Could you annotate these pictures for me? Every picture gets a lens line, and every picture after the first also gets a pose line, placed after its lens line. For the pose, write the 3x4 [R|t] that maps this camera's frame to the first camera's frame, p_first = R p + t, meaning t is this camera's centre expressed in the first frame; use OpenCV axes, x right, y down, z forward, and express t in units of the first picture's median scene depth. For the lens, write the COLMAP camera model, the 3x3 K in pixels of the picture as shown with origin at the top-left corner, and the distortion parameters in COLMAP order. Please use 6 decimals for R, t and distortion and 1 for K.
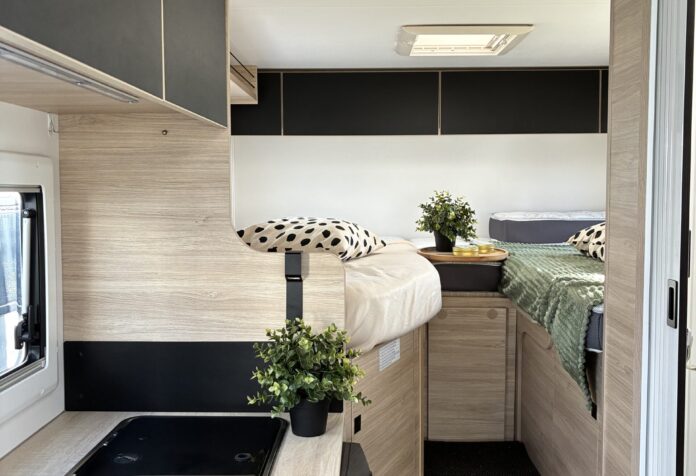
lens RADIAL K [[693.4, 0, 347.2], [0, 693.4, 224.3], [0, 0, 1]] dist [0.112208, -0.195150]
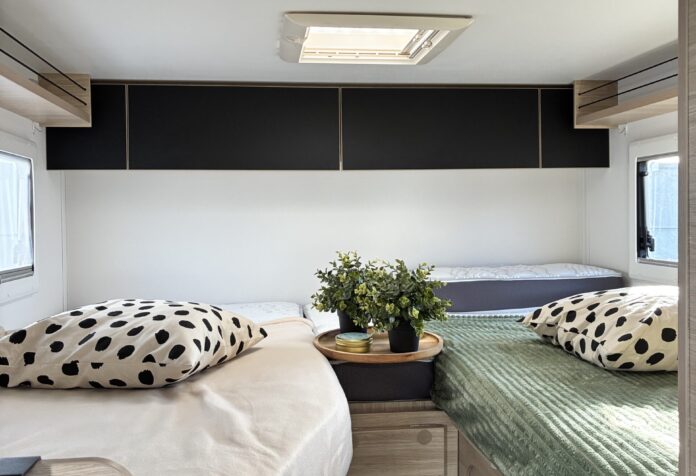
lens RADIAL K [[693.4, 0, 347.2], [0, 693.4, 224.3], [0, 0, 1]] dist [0.112208, -0.195150]
pose [[0.989422, -0.011728, 0.144588, 0.037313], [0.017660, 0.999051, -0.039817, -0.050249], [-0.143984, 0.041949, 0.988690, 0.323987]]
